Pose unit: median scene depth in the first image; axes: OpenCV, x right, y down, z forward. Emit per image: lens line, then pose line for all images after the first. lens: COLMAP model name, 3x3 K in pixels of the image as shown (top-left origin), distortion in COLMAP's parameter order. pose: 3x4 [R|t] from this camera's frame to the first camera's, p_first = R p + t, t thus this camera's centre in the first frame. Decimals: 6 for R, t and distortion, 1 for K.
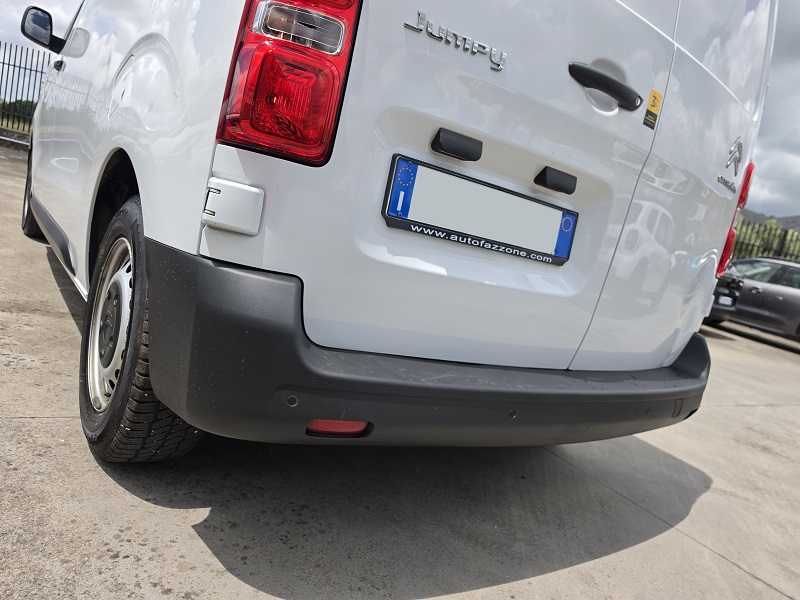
lens RADIAL K [[578.5, 0, 400.0], [0, 578.5, 300.0], [0, 0, 1]] dist [0.145174, -0.208722]
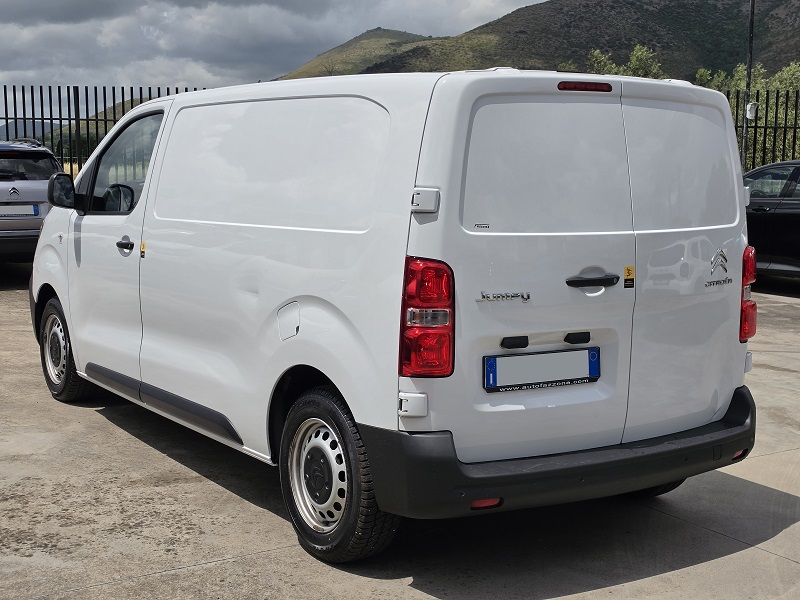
lens RADIAL K [[1088.9, 0, 400.0], [0, 1088.9, 300.0], [0, 0, 1]] dist [0.105860, -0.013952]
pose [[0.974704, -0.214154, -0.063953, -0.006078], [0.211604, 0.976348, -0.044363, -0.276853], [0.071941, 0.029708, 0.996966, -2.169570]]
